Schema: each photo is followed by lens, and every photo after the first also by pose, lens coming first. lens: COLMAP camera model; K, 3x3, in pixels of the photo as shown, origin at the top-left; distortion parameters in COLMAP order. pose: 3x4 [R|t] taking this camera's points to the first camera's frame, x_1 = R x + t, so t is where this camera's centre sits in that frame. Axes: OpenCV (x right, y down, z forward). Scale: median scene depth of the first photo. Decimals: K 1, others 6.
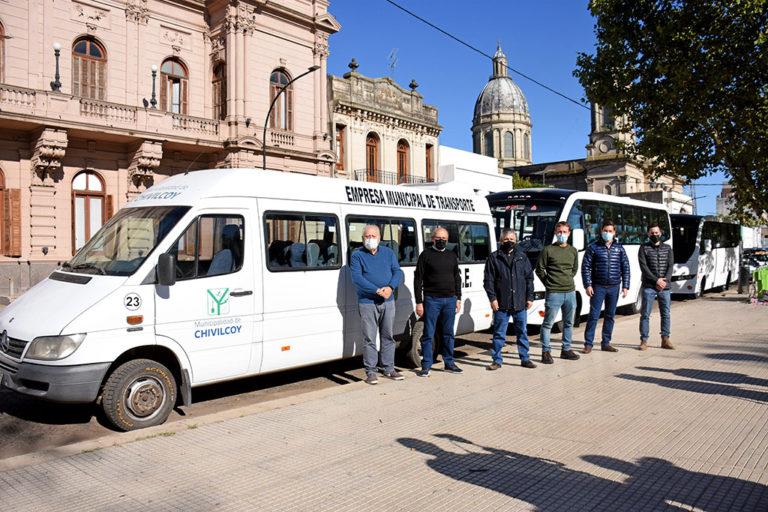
lens RADIAL K [[589.1, 0, 383.1], [0, 589.1, 253.9], [0, 0, 1]] dist [-0.007415, -0.003787]
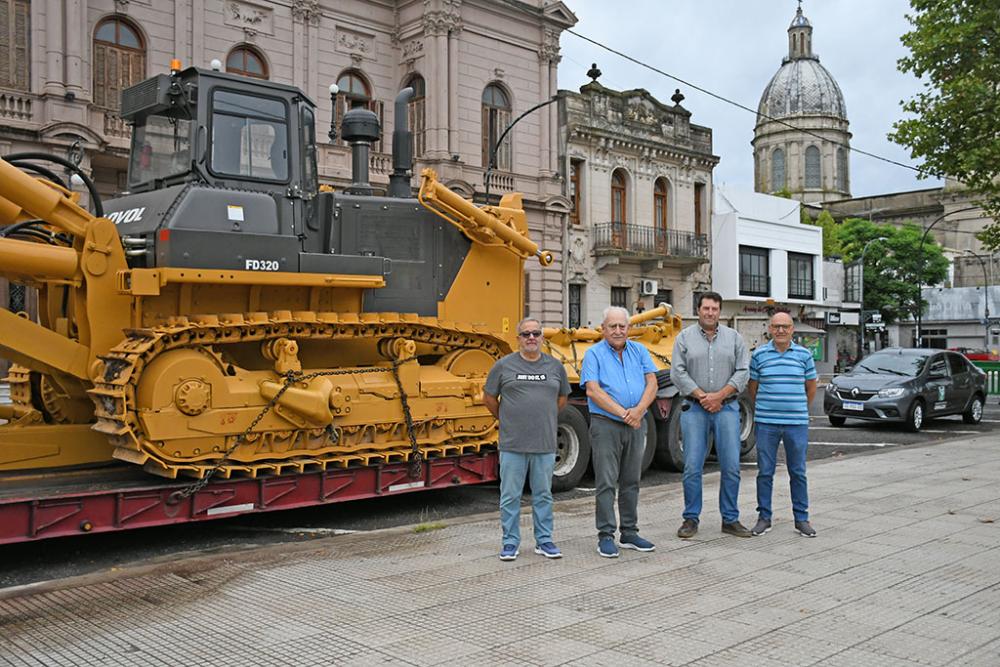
lens RADIAL K [[967.1, 0, 501.1], [0, 967.1, 336.7], [0, 0, 1]] dist [0.010375, 0.000000]
pose [[0.995383, 0.015538, -0.094714, -0.049476], [-0.015596, 0.999878, 0.000123, -0.005387], [0.094705, 0.001355, 0.995504, -0.167511]]
